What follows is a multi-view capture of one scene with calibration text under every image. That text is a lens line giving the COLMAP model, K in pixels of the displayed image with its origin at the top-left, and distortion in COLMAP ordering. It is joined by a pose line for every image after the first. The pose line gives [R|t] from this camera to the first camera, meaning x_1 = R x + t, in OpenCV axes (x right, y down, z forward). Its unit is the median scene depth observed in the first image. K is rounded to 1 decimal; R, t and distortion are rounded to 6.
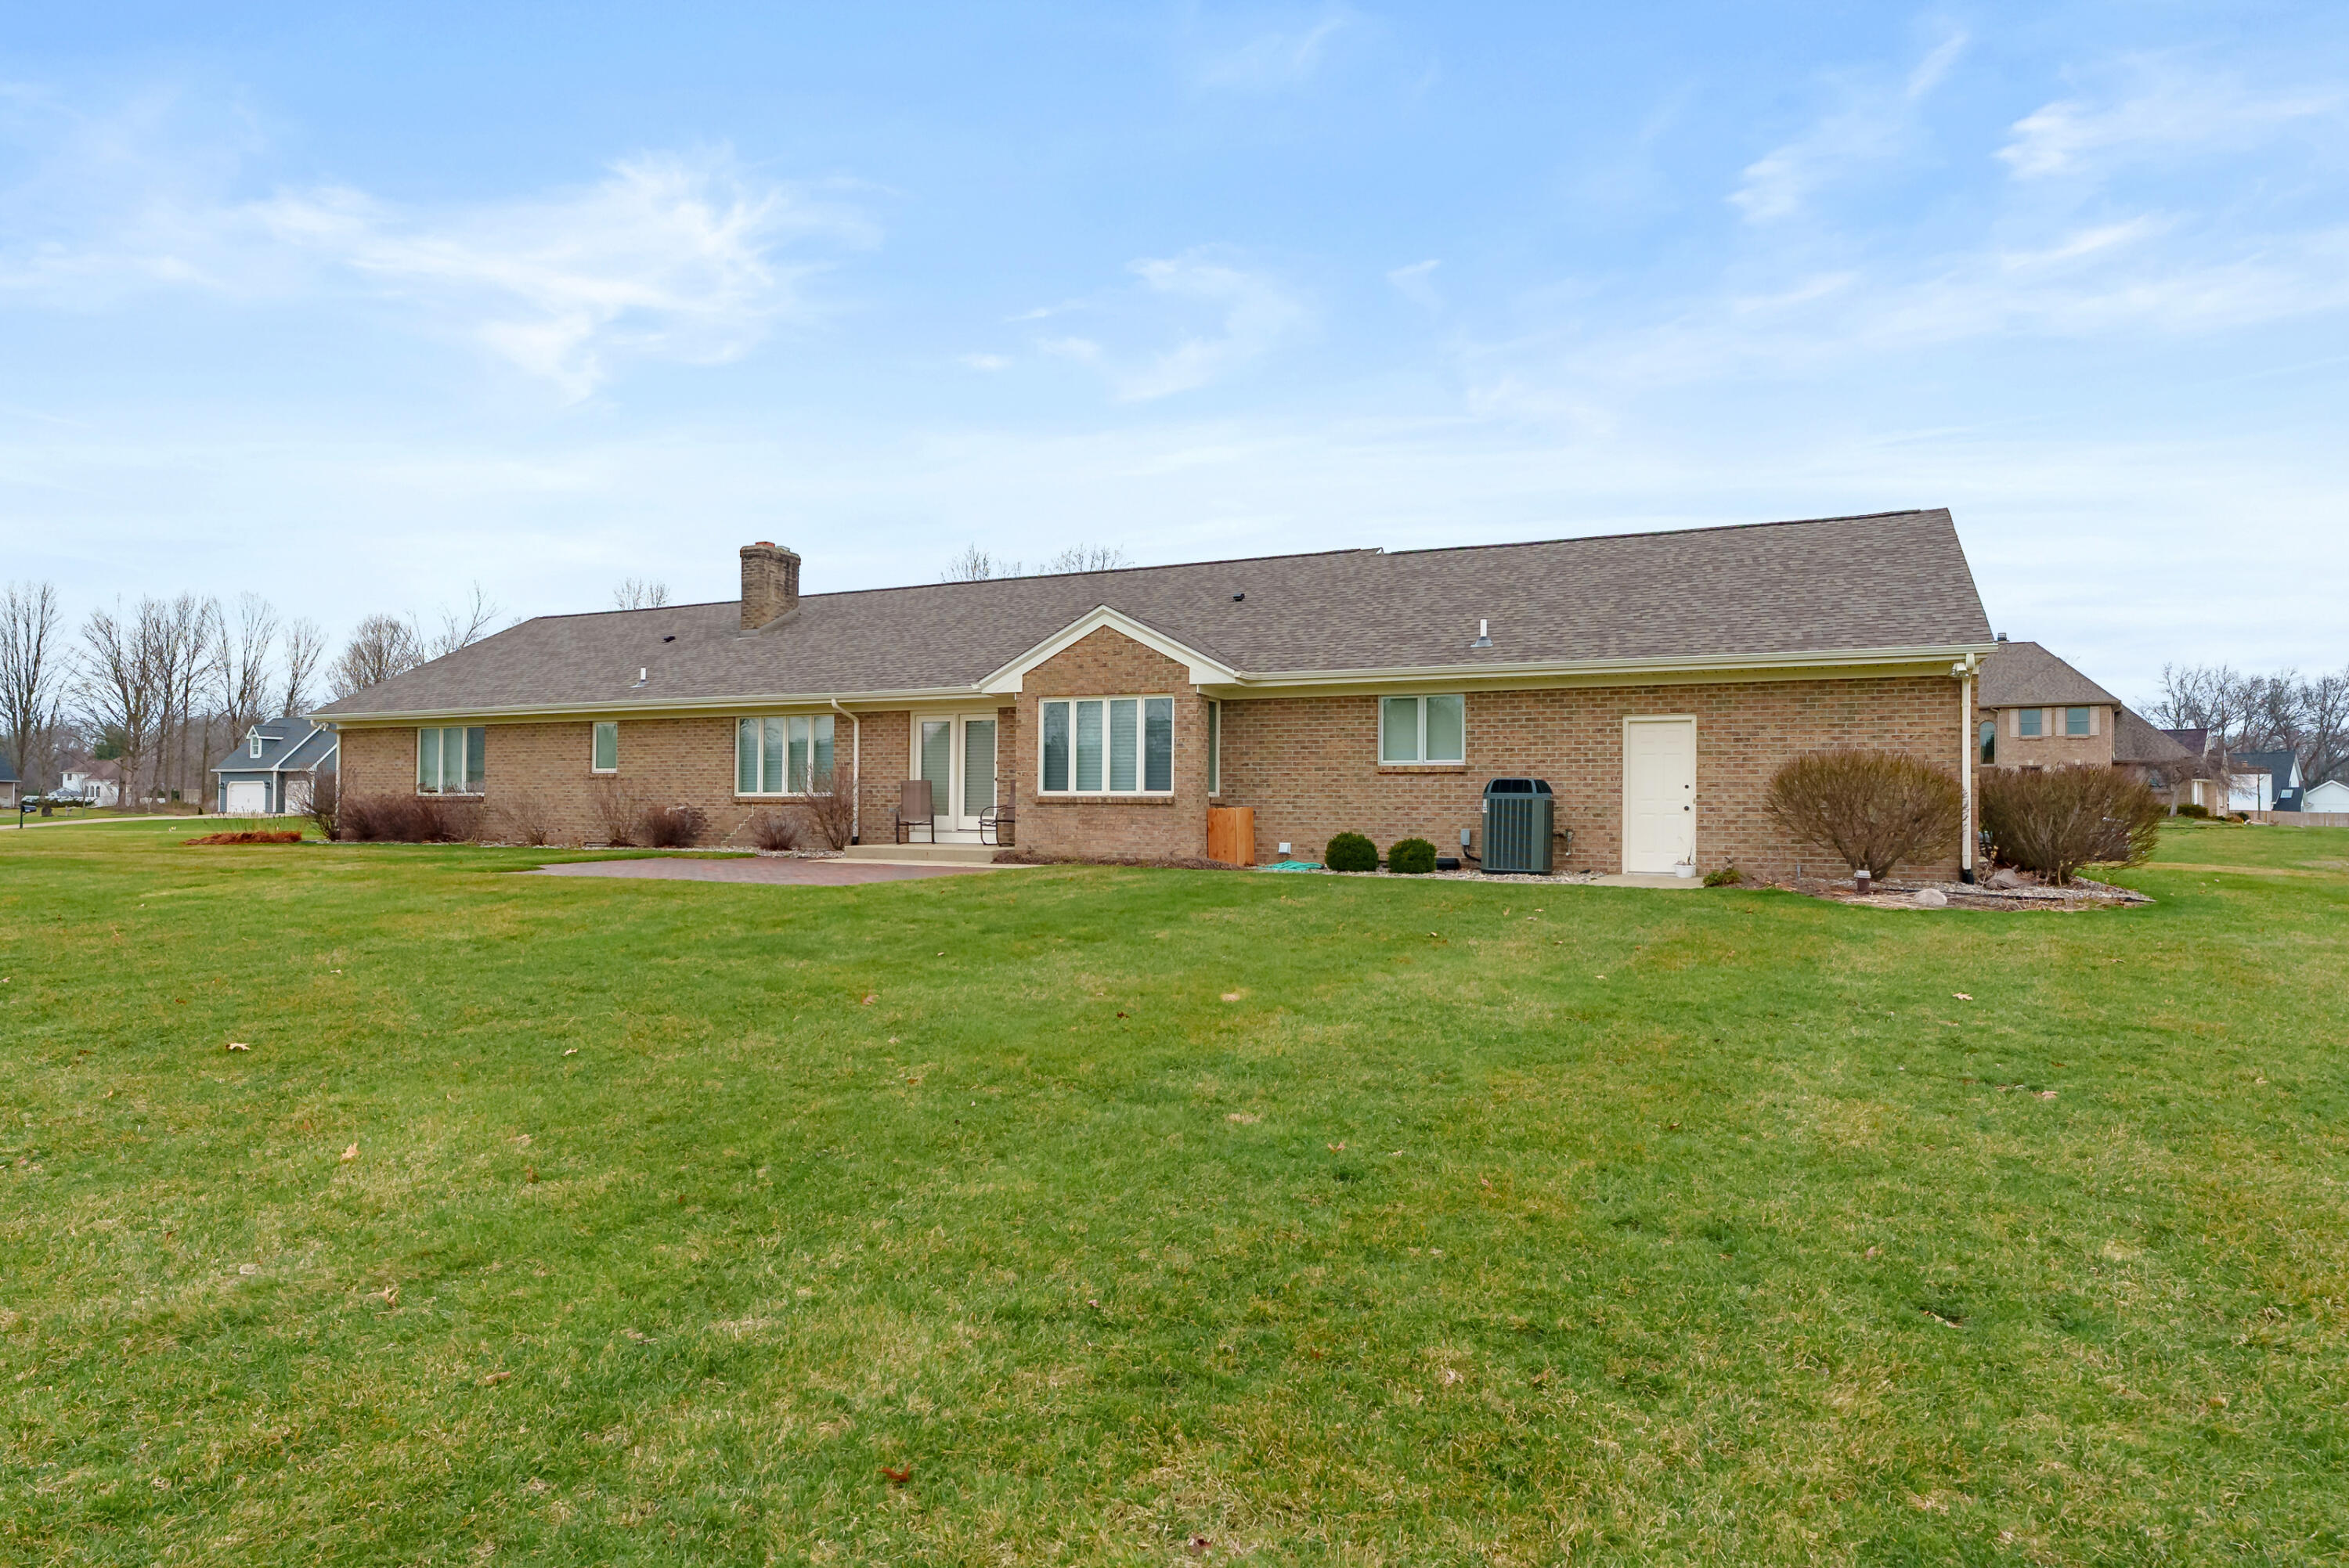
lens RADIAL K [[1307.8, 0, 1180.2], [0, 1307.8, 788.0], [0, 0, 1]] dist [0.003362, 0.000400]
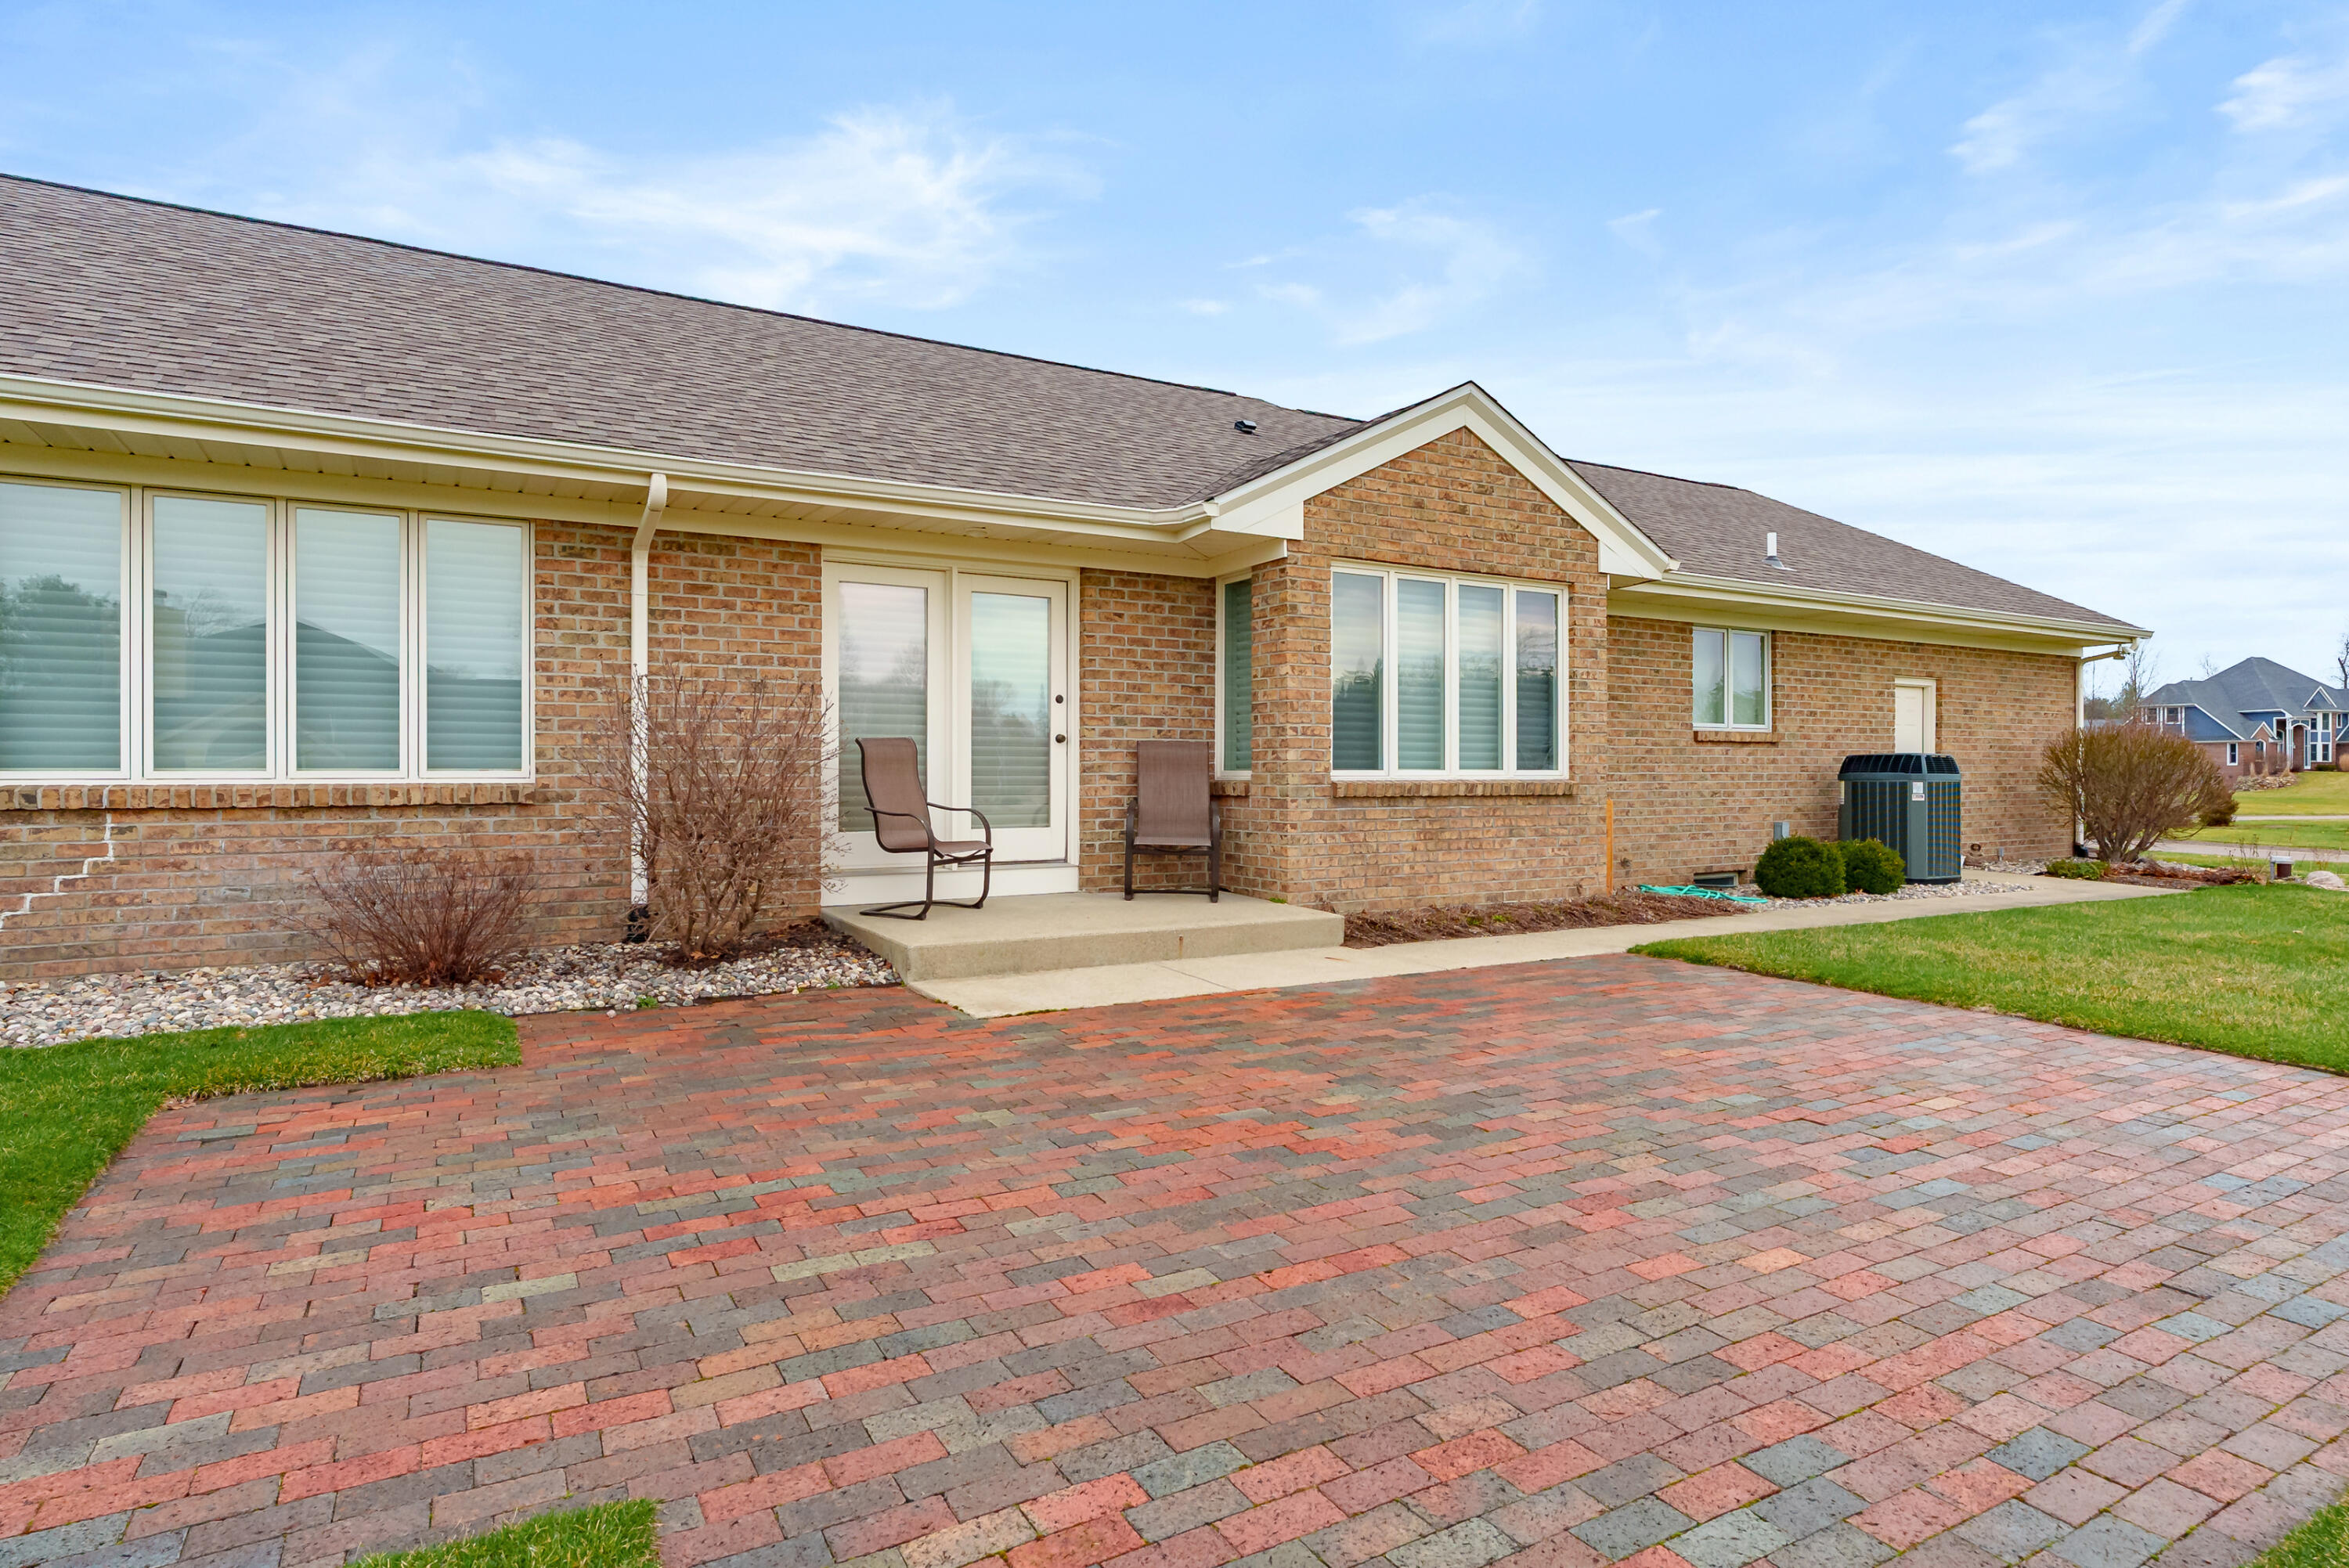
lens RADIAL K [[1282.5, 0, 1177.7], [0, 1282.5, 765.9], [0, 0, 1]] dist [-0.003597, -0.000192]
pose [[0.559387, -0.004945, 0.828892, -0.509695], [-0.012543, 0.999817, 0.014430, -0.004814], [-0.828811, -0.018469, 0.559223, 0.818227]]
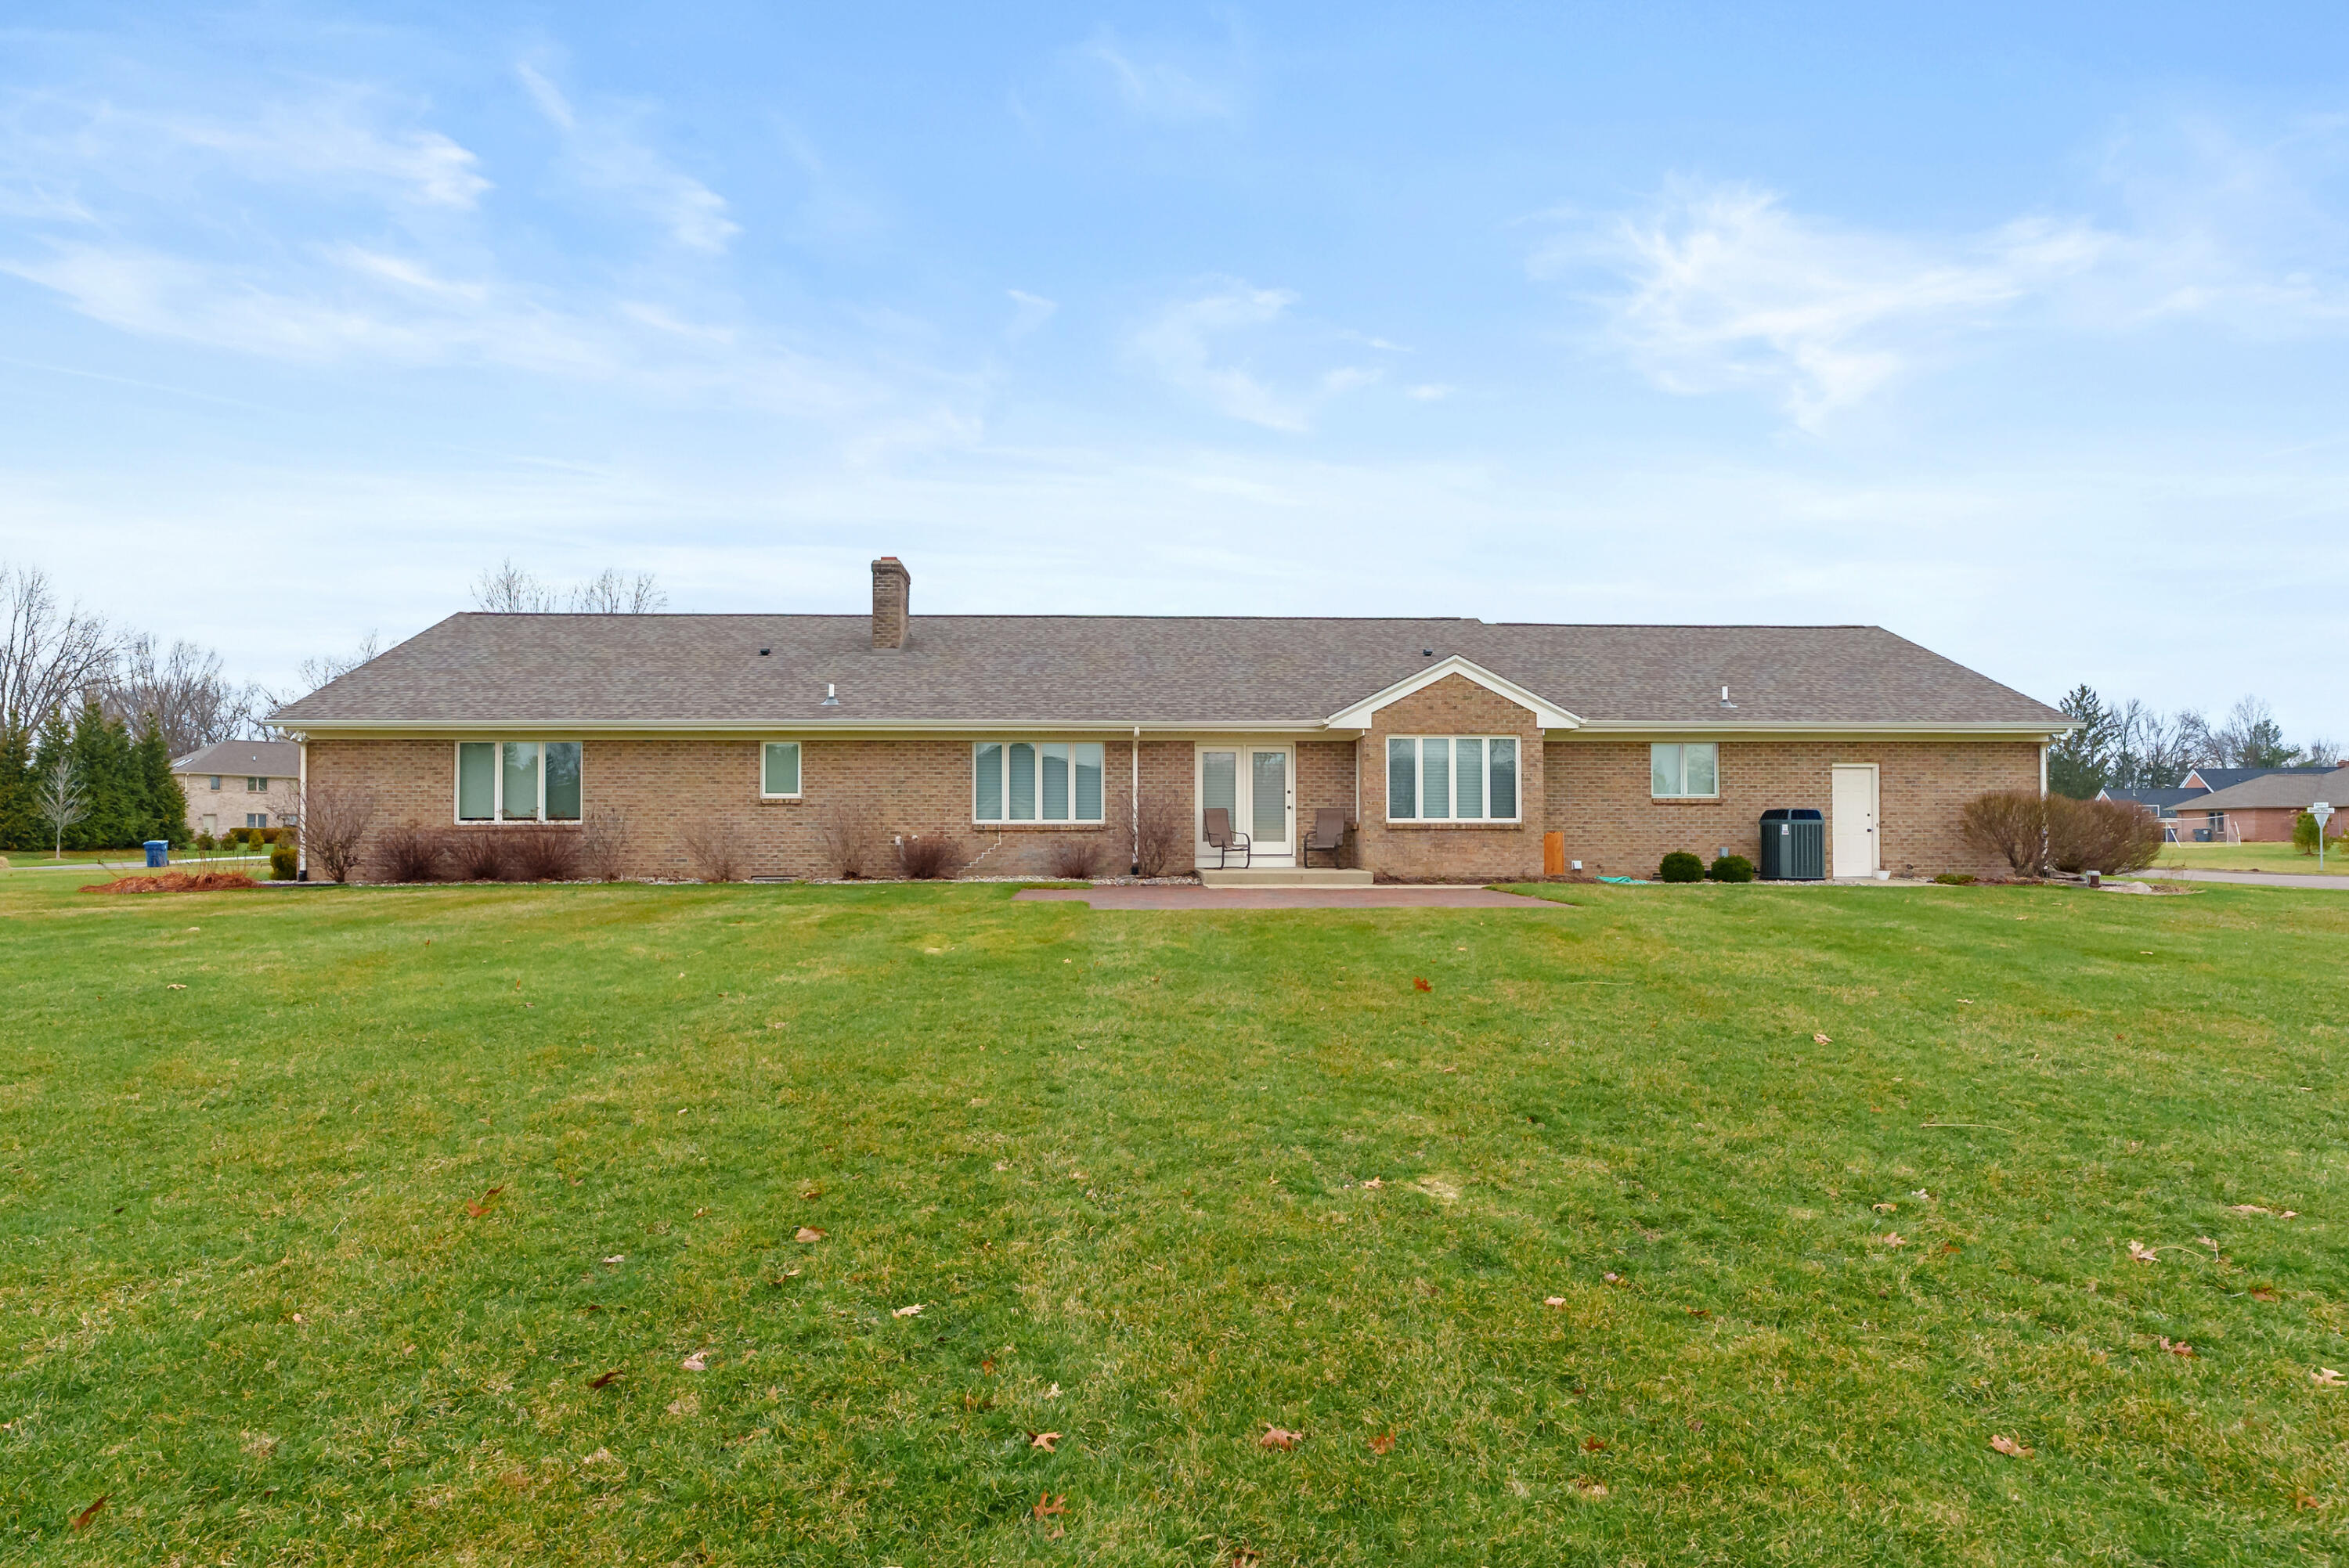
lens RADIAL K [[1166.0, 0, 1167.7], [0, 1166.0, 808.2], [0, 0, 1]] dist [0.001726, 0.000092]
pose [[0.882222, 0.002363, 0.470829, -0.754129], [-0.000587, 0.999992, -0.003918, -0.002415], [-0.470834, 0.003180, 0.882216, 0.221783]]
